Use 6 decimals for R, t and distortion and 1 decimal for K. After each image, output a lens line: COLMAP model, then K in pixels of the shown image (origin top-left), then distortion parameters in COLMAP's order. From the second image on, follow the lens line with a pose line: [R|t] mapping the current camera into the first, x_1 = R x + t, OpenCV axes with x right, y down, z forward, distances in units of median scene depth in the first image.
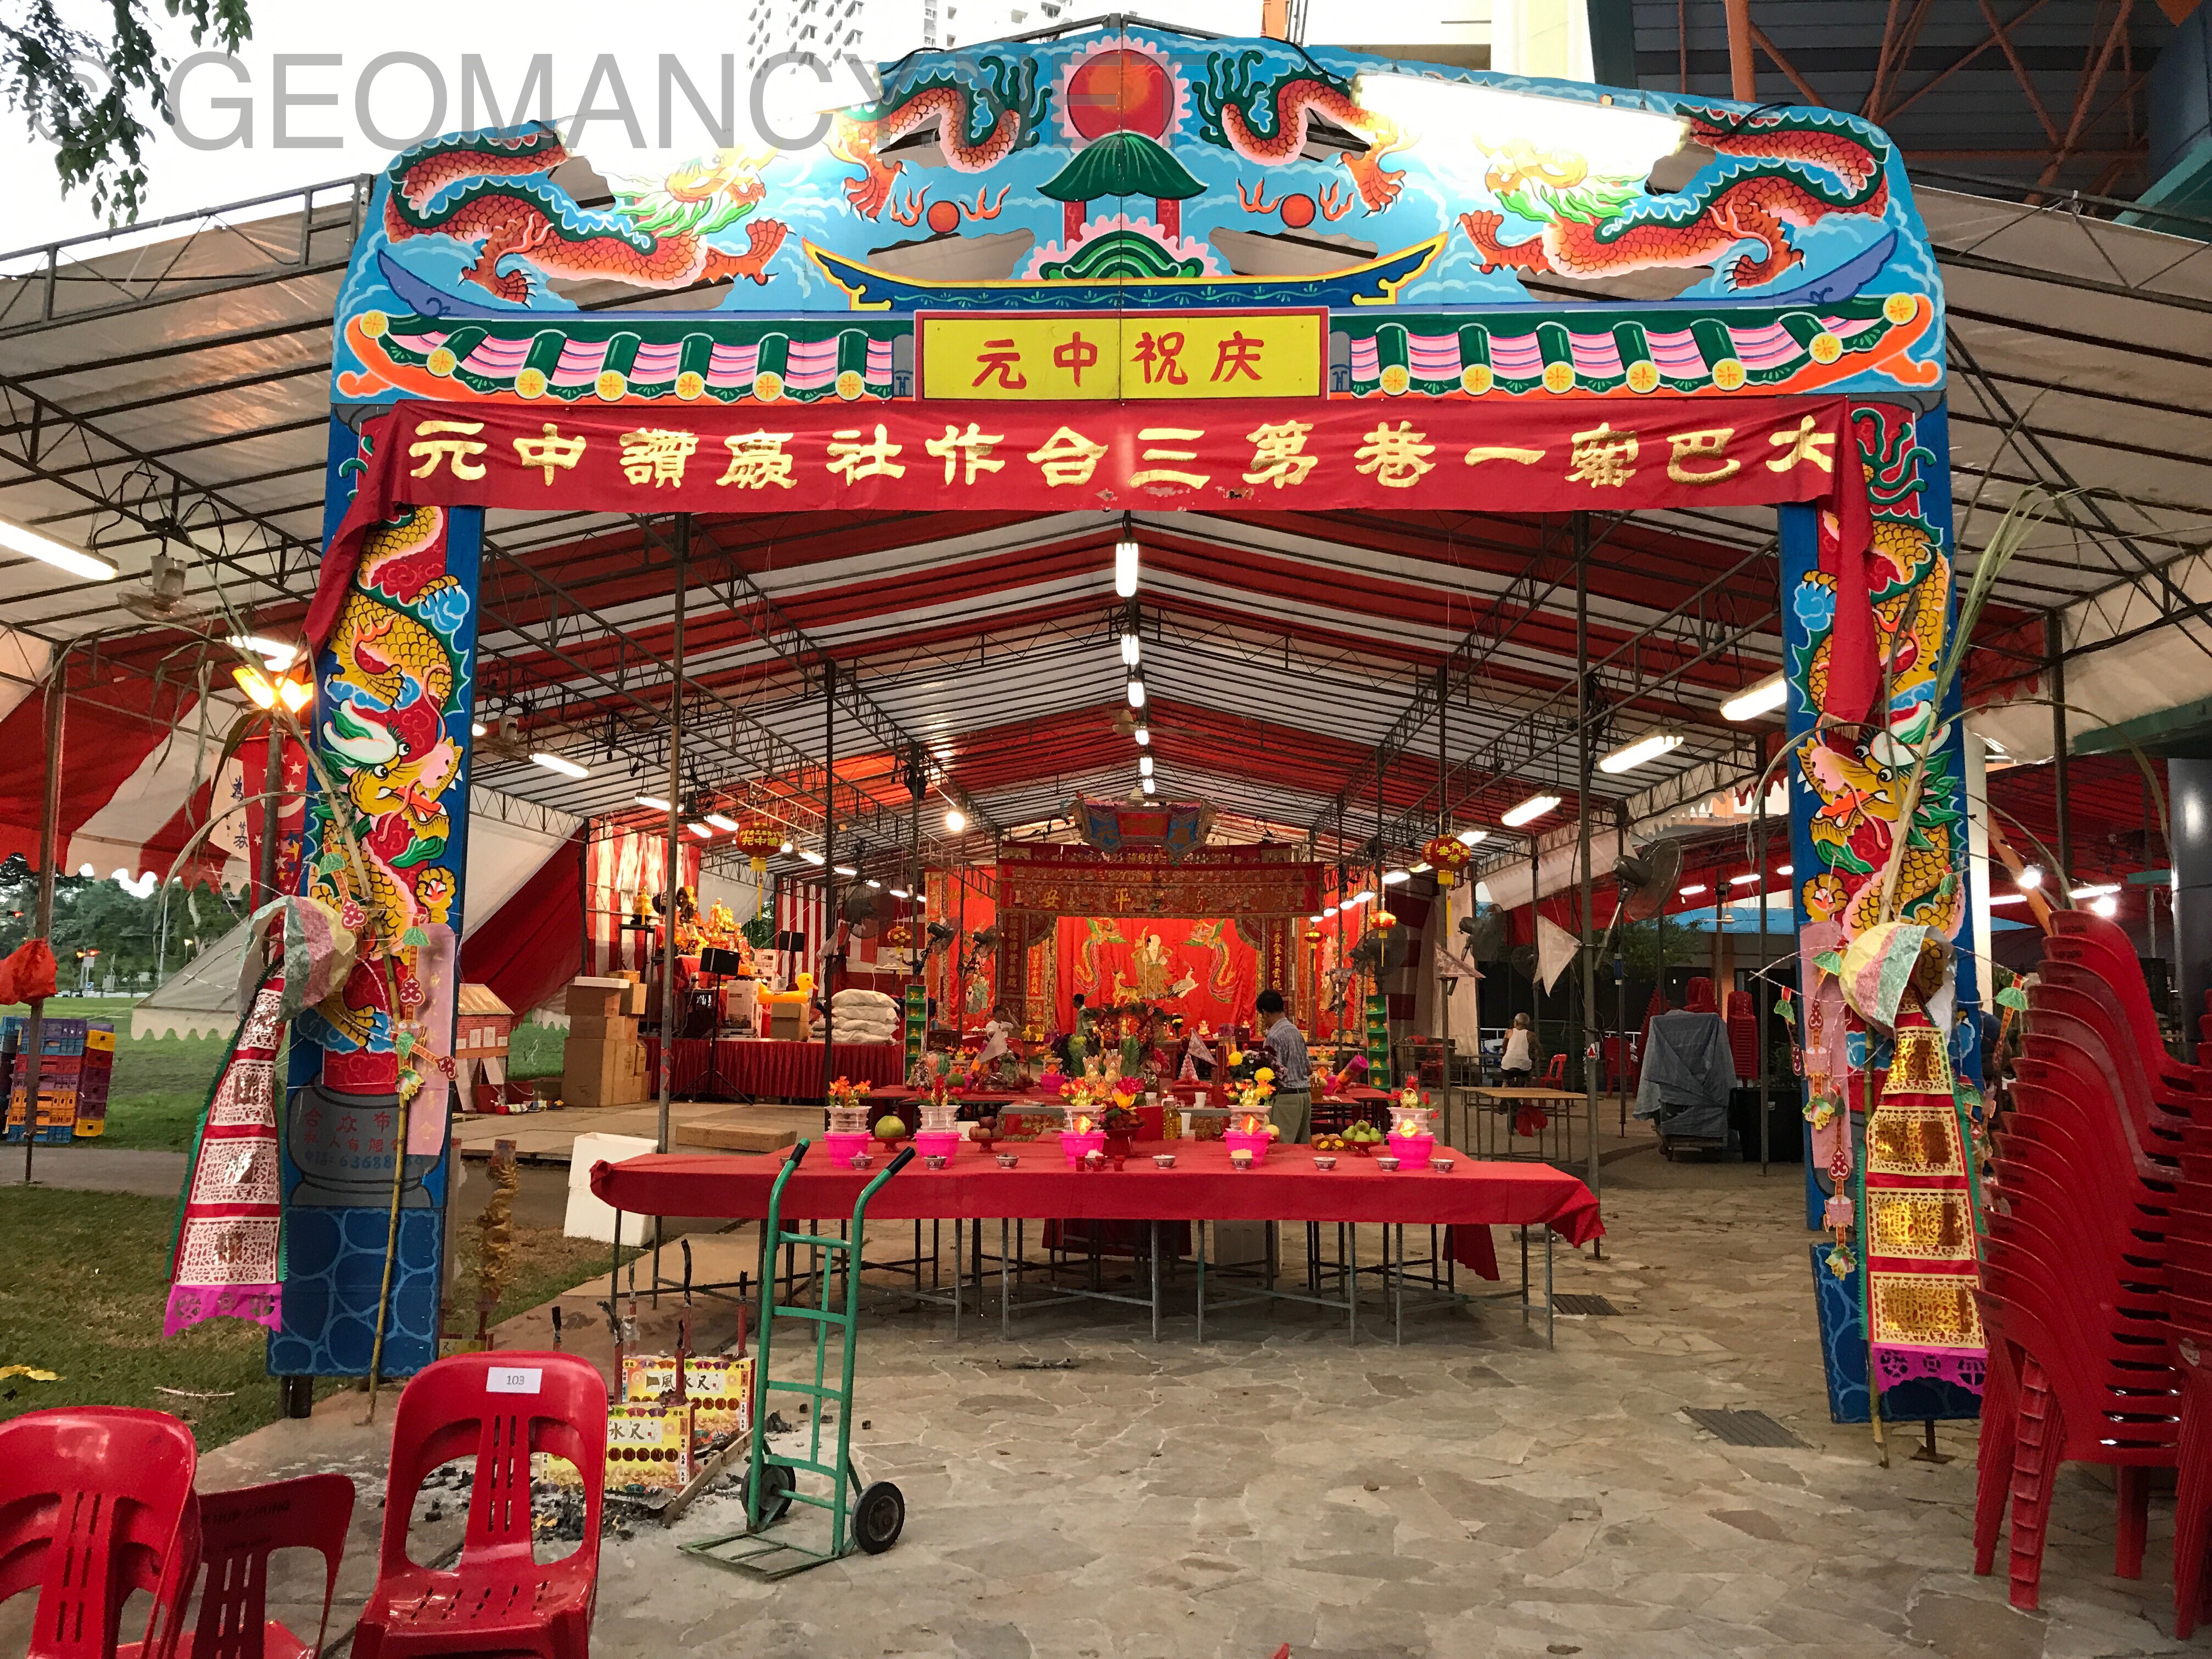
lens RADIAL K [[1814.8, 0, 1106.0], [0, 1814.8, 829.5], [0, 0, 1]] dist [0.059712, -0.068891]
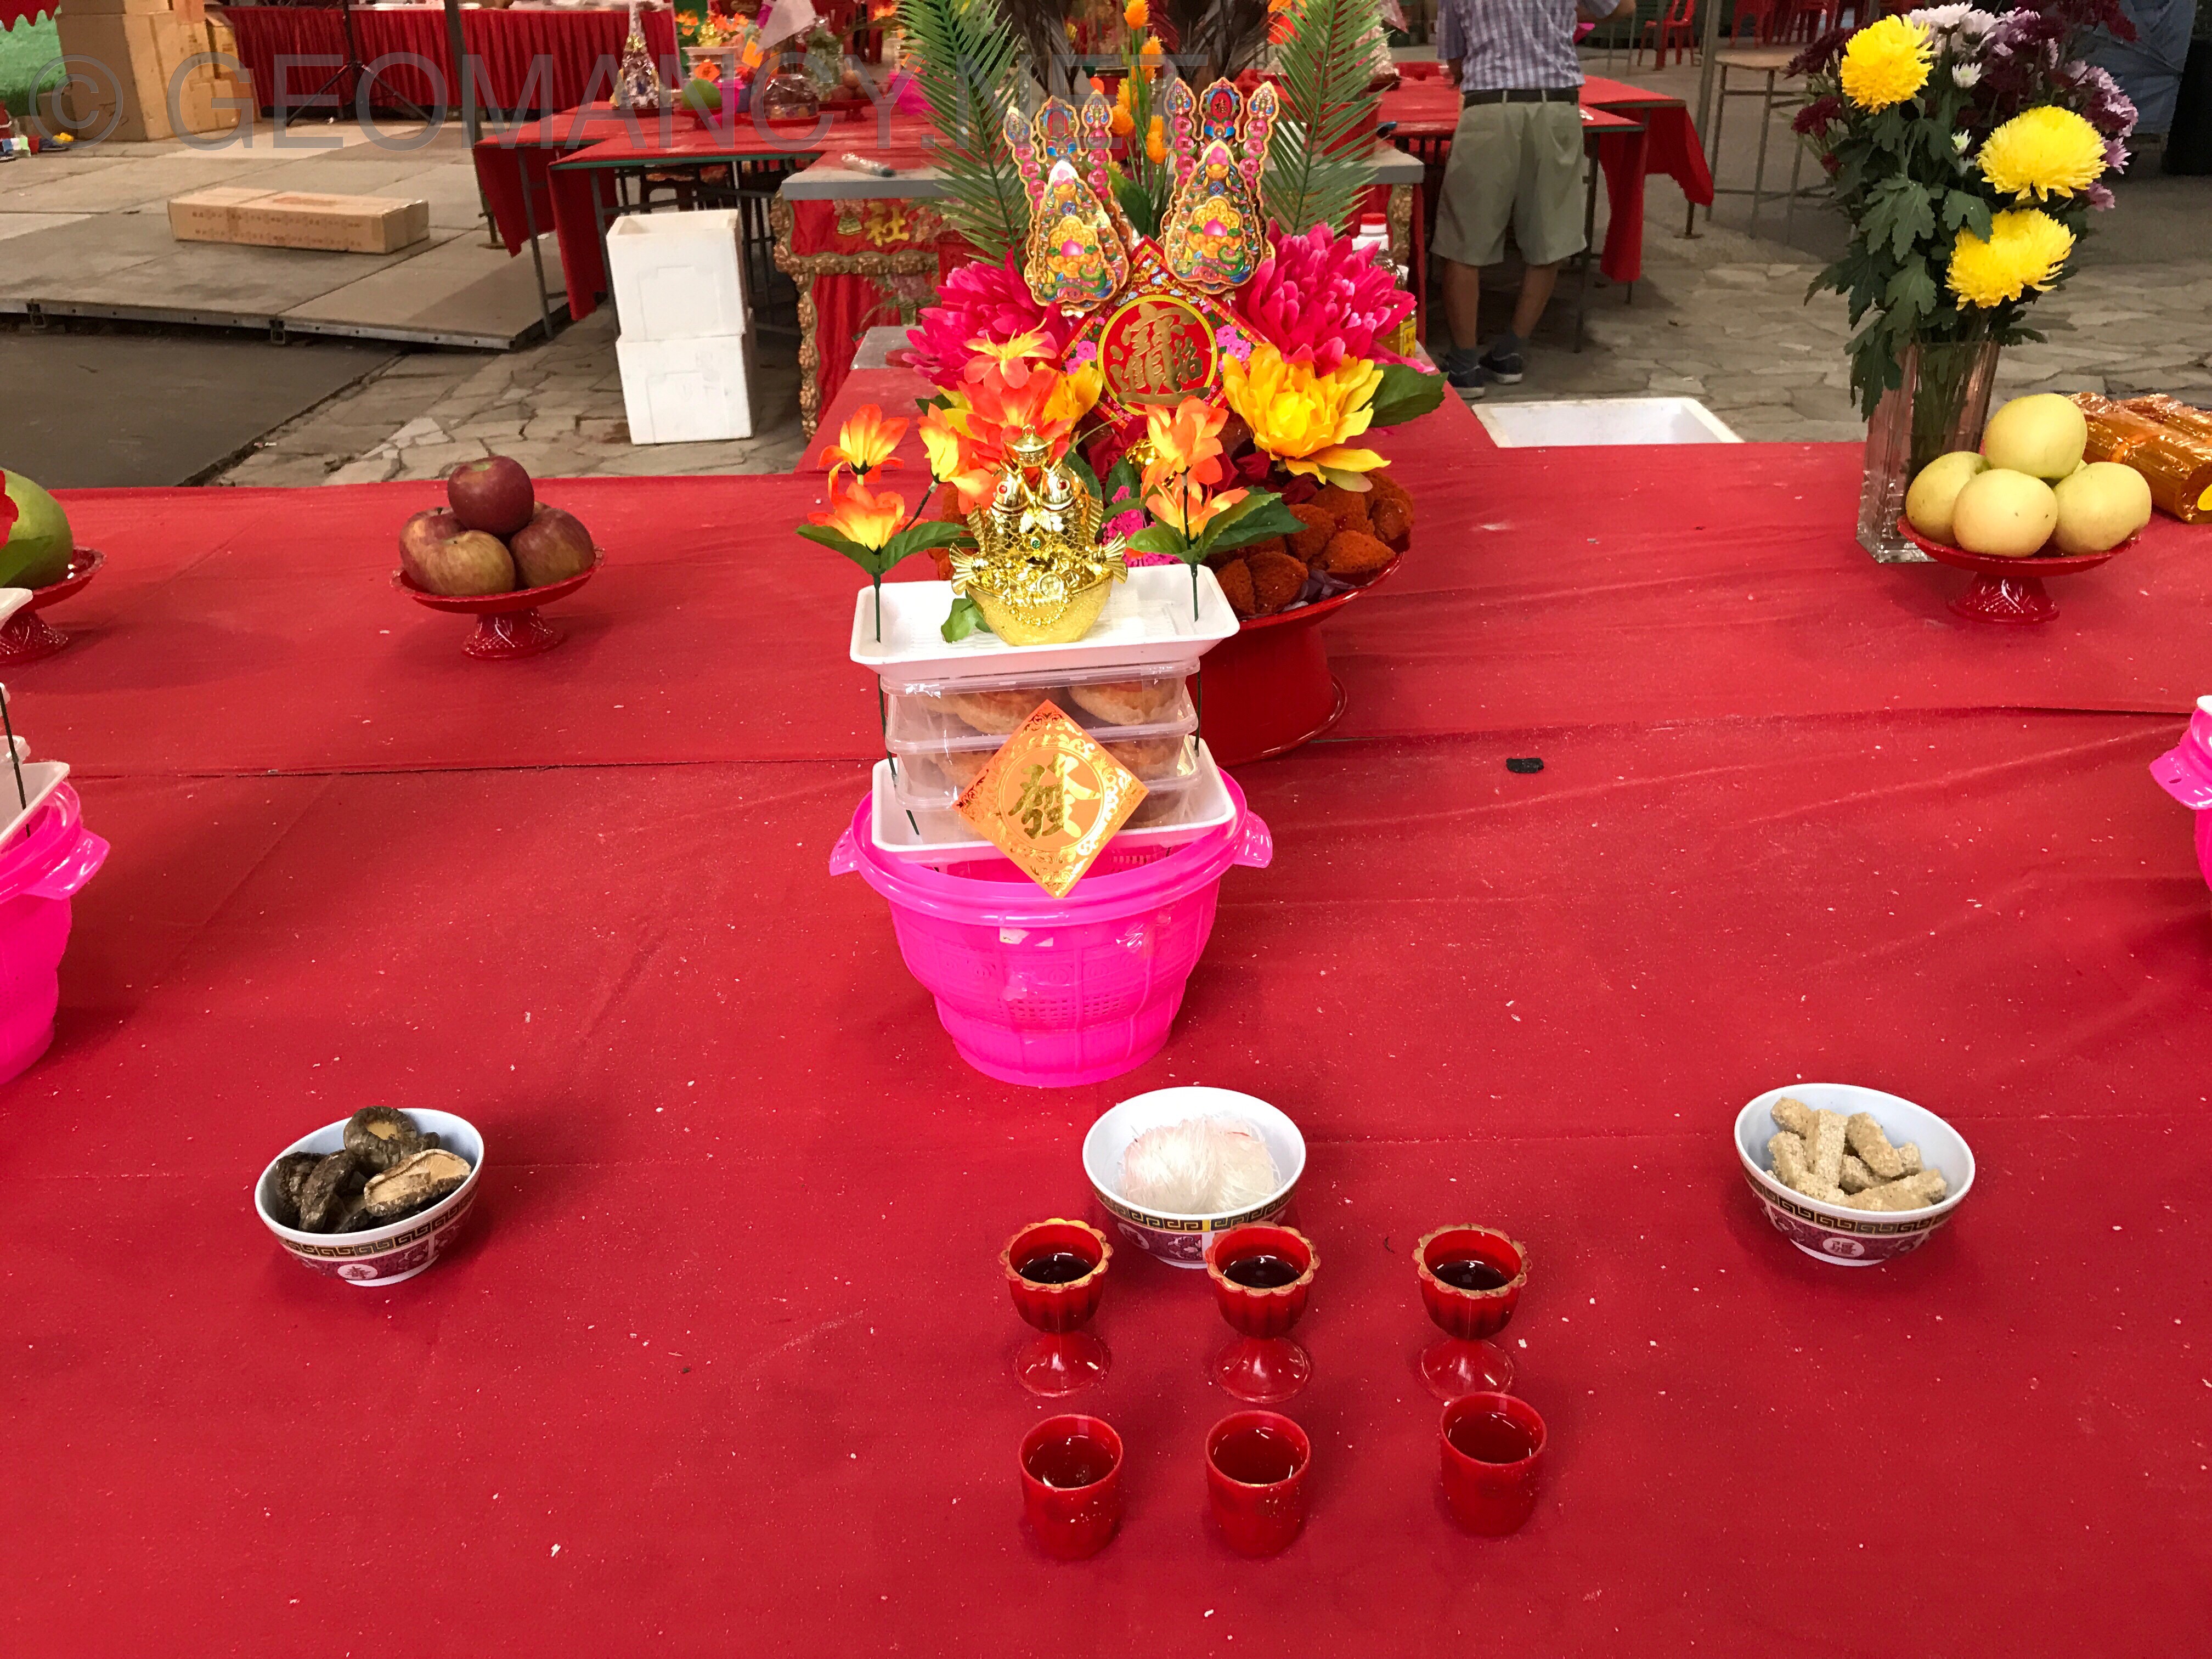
lens RADIAL K [[1814.8, 0, 1106.0], [0, 1814.8, 829.5], [0, 0, 1]] dist [0.059712, -0.068891]
pose [[0.998414, -0.048601, 0.028411, -0.000883], [0.026853, 0.854695, 0.518435, 0.040346], [-0.049479, -0.516850, 0.854645, 0.339433]]
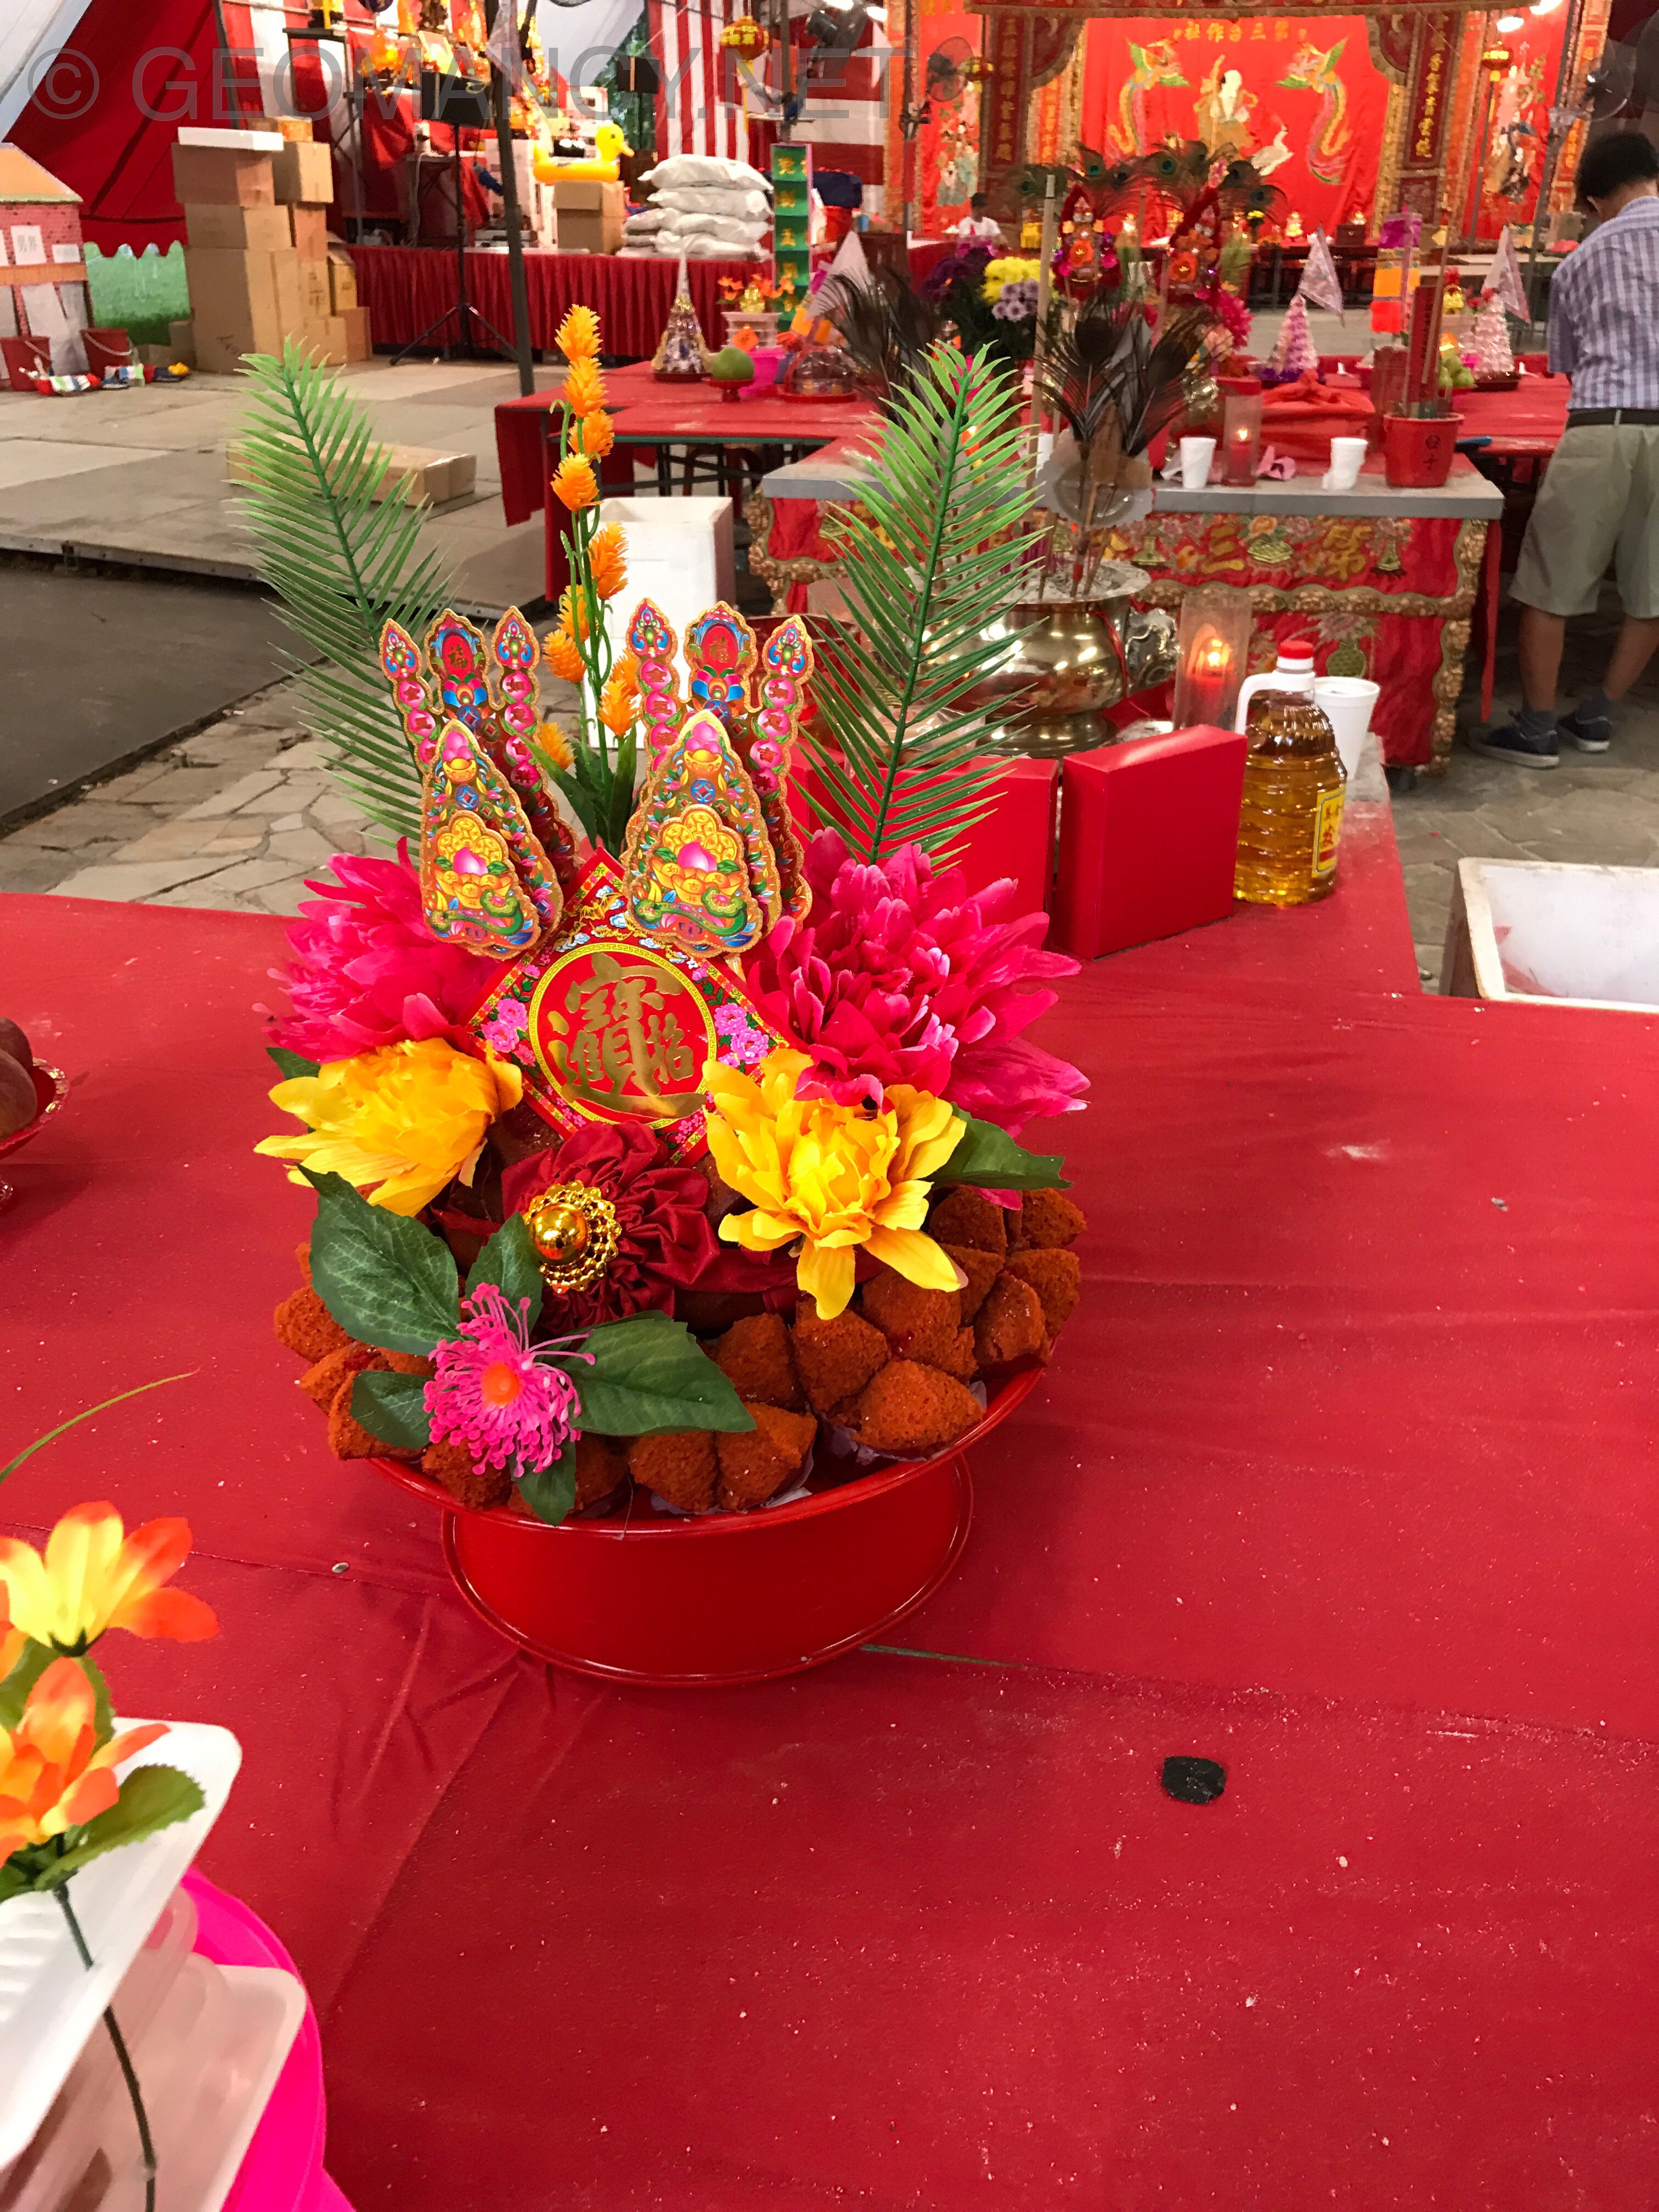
lens RADIAL K [[1848.0, 0, 814.7], [0, 1848.0, 1109.9], [0, 0, 1]] dist [0.014923, 0.003986]
pose [[0.986035, 0.066314, -0.152767, 0.009018], [0.023538, 0.852604, 0.522028, 0.040455], [0.164867, -0.518334, 0.839136, 0.360313]]
